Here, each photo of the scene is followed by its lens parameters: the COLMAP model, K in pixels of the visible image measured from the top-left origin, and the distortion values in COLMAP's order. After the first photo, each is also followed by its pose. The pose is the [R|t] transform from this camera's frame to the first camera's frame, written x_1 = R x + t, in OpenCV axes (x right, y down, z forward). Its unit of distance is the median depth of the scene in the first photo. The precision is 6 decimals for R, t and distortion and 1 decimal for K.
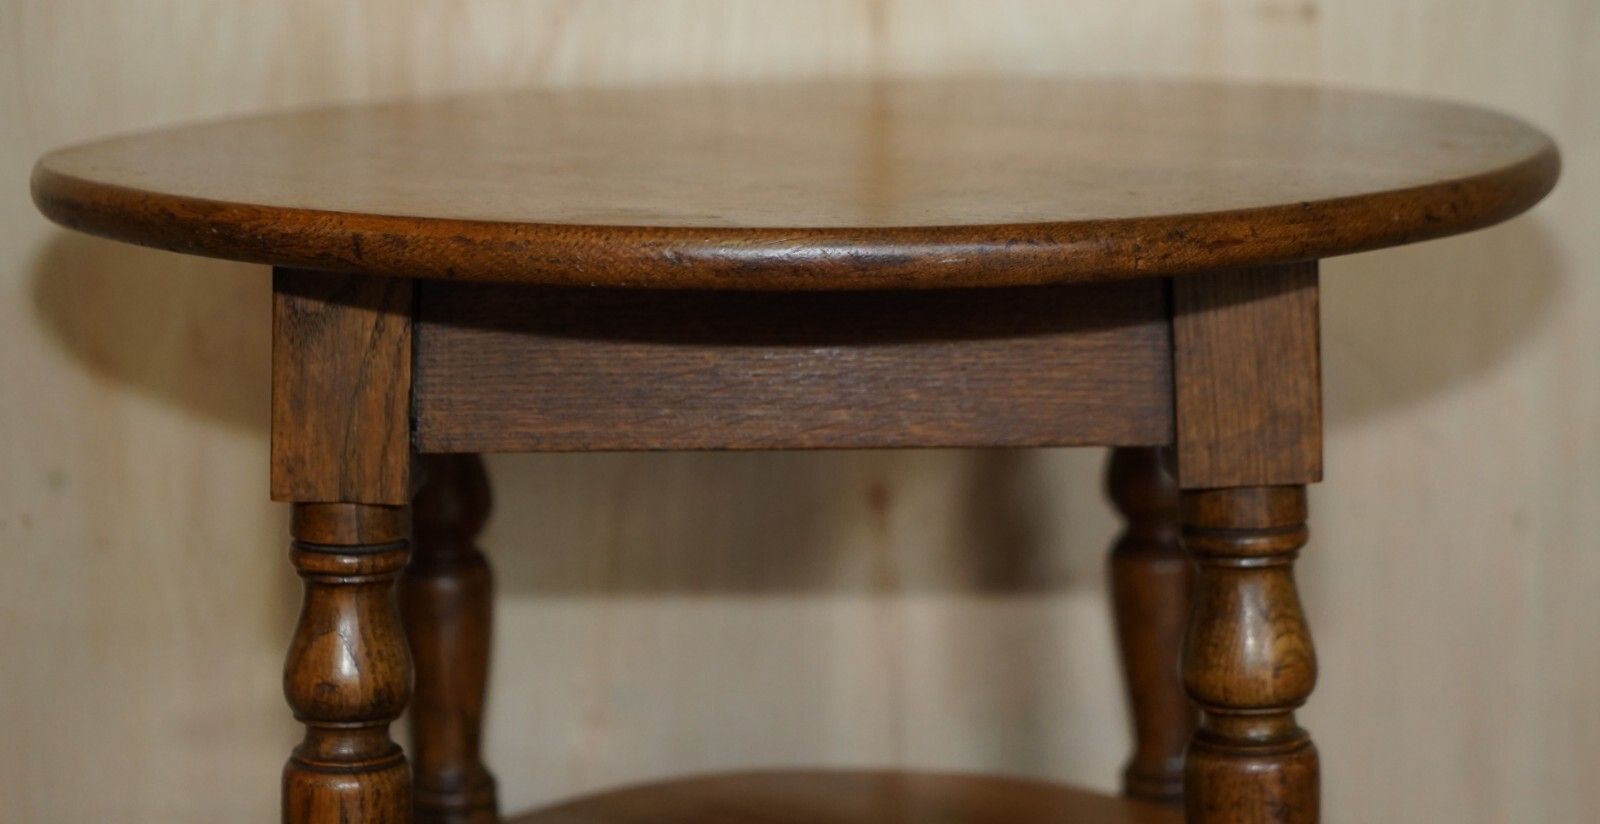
lens RADIAL K [[3197.8, 0, 764.0], [0, 3197.8, 479.1], [0, 0, 1]] dist [-0.026082, -0.018059]
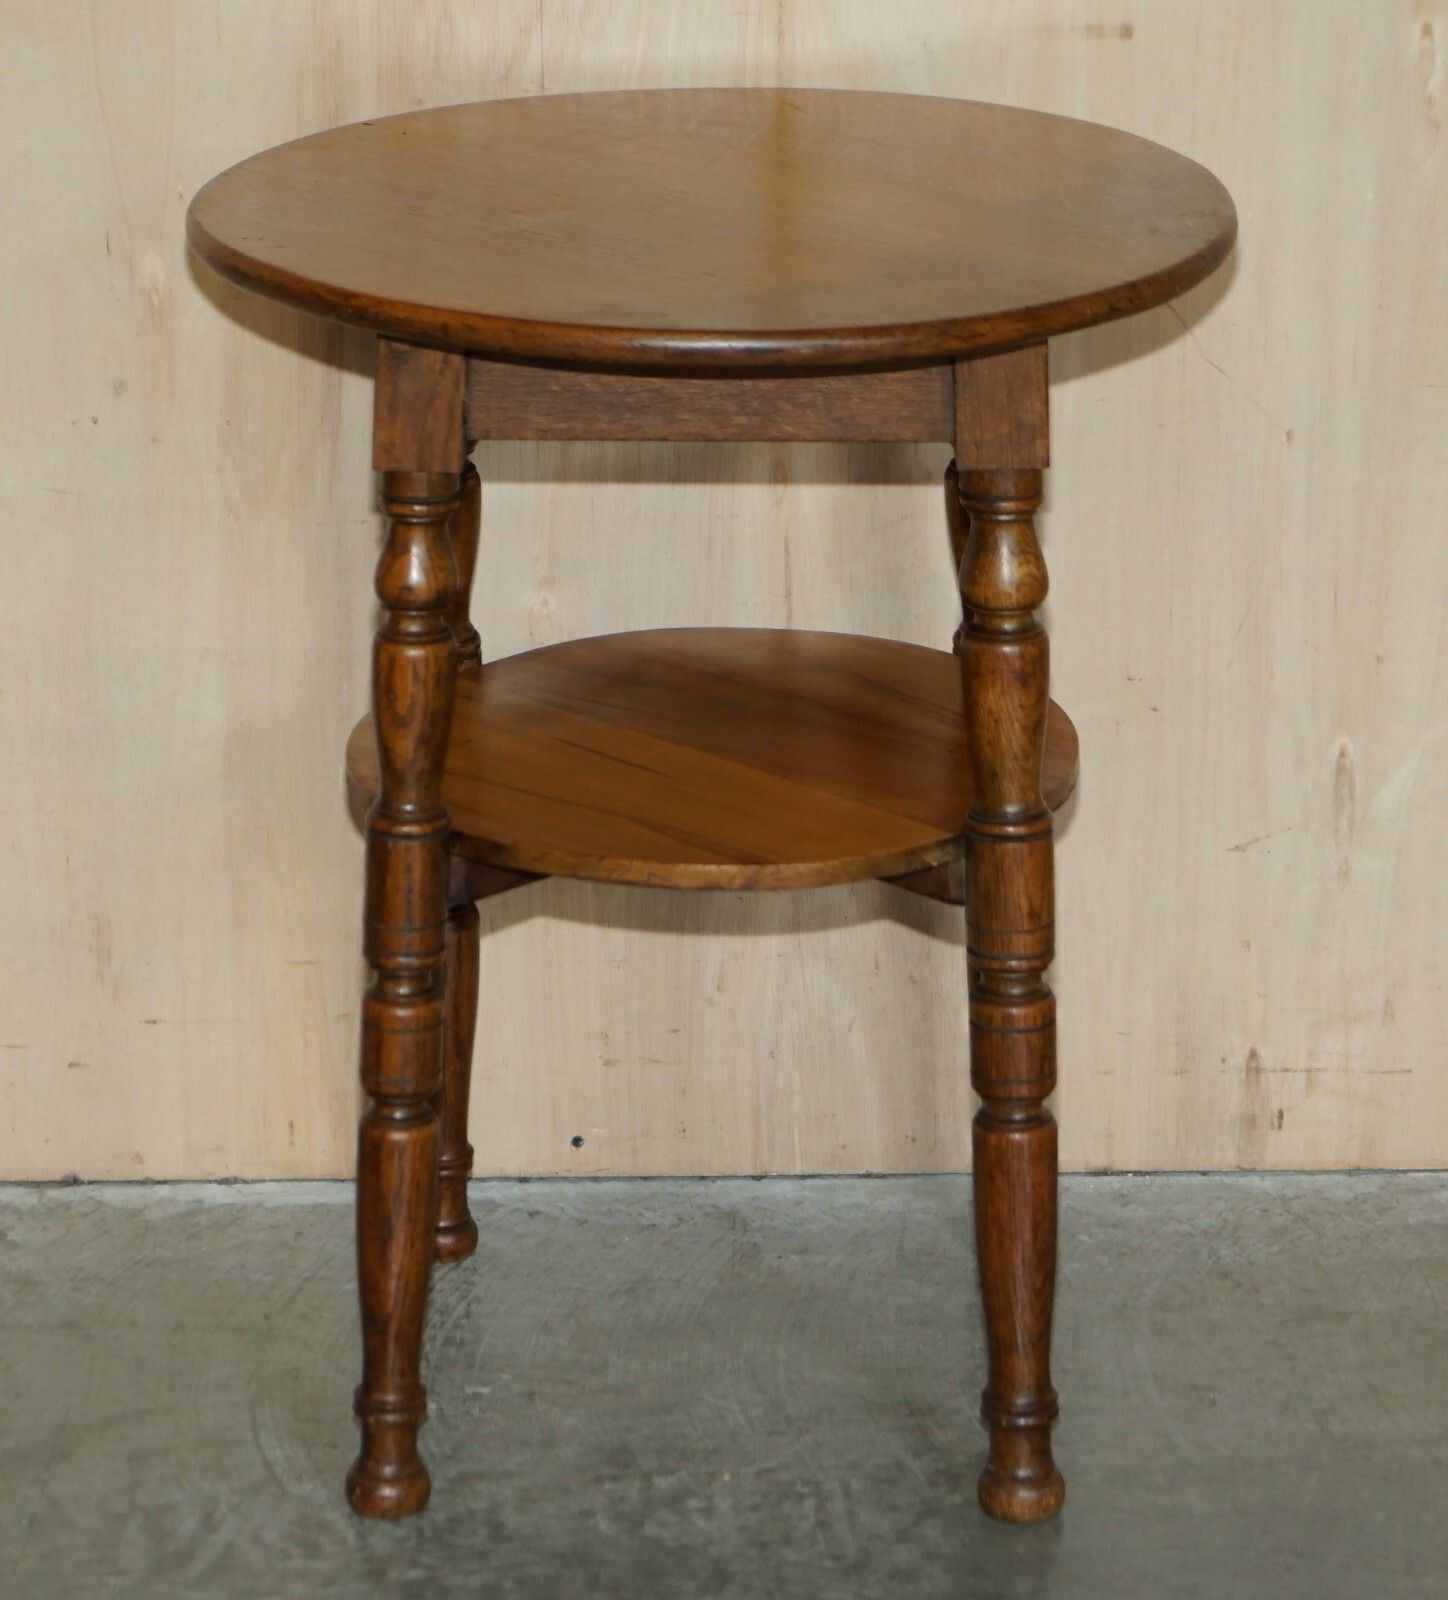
lens RADIAL K [[4981.0, 0, 724.0], [0, 4981.0, 800.0], [0, 0, 1]] dist [0.023164, -1.394150]
pose [[0.999794, 0.013428, 0.015232, -0.018256], [-0.015496, 0.989316, 0.144958, -0.186641], [-0.013123, -0.145165, 0.989320, -1.409446]]
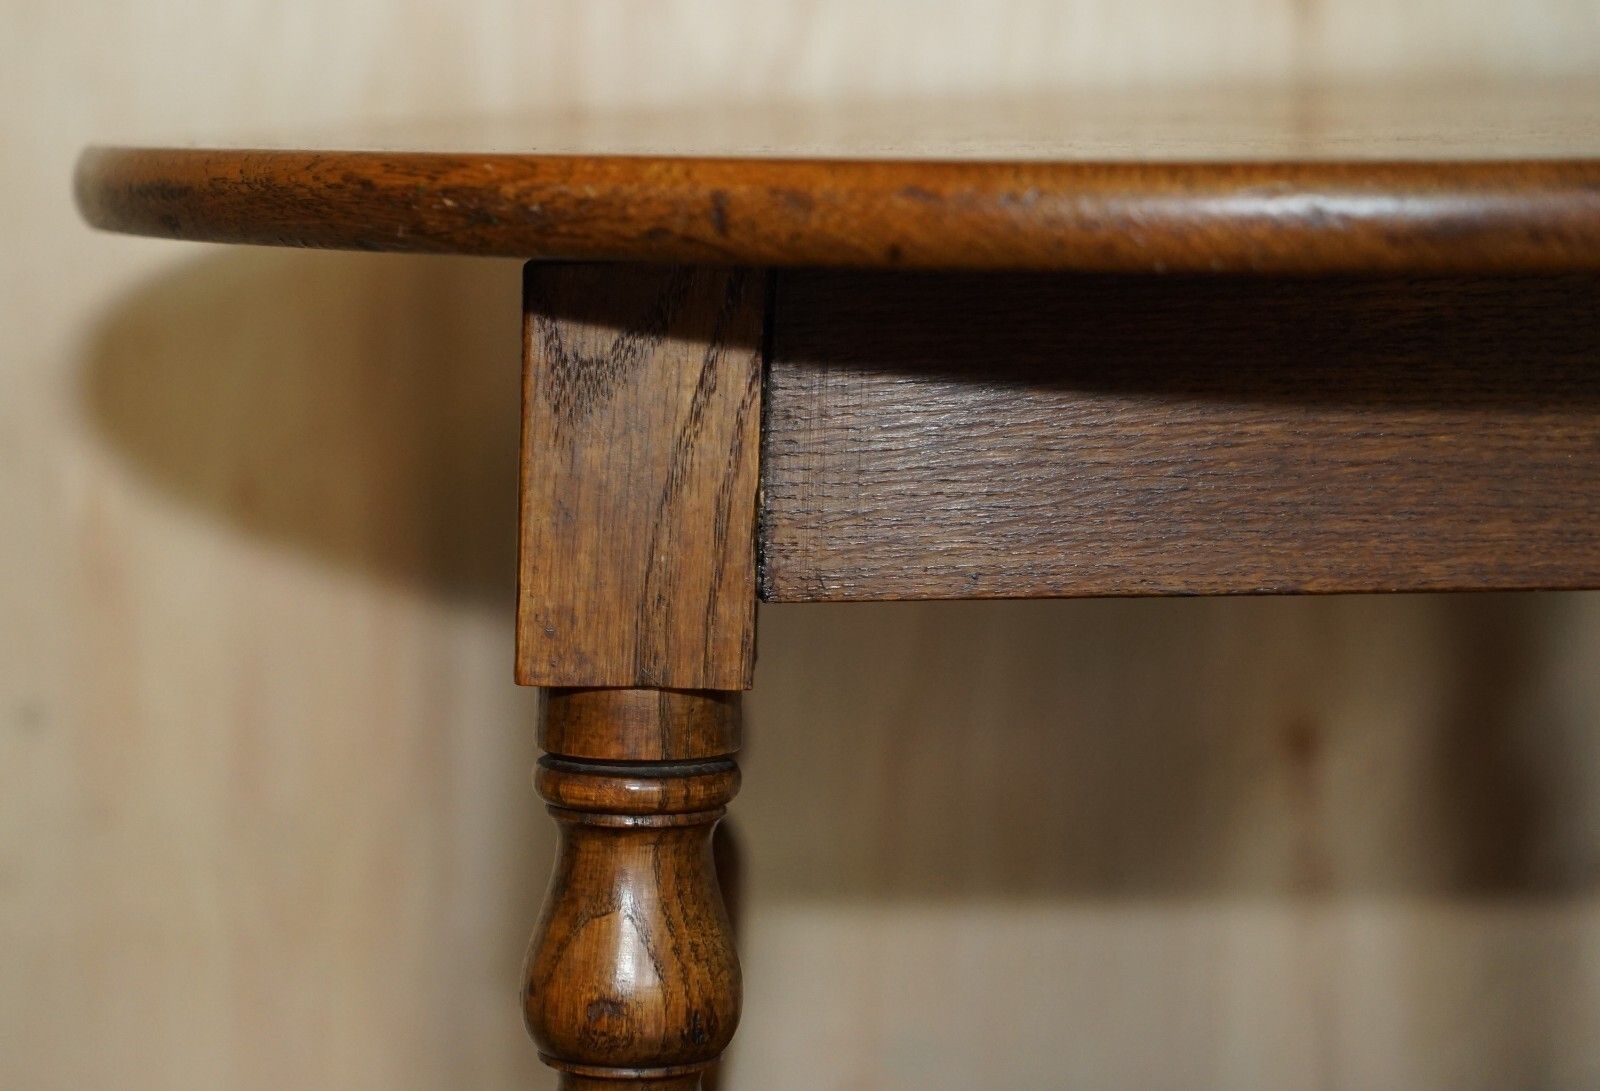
lens RADIAL K [[4173.7, 0, 646.1], [0, 4173.7, 545.9], [0, 0, 1]] dist [-0.023044, -0.138579]
pose [[0.999612, -0.004907, -0.027407, -0.108711], [0.003043, 0.997705, -0.067642, 0.032918], [0.027676, 0.067533, 0.997333, 0.237493]]
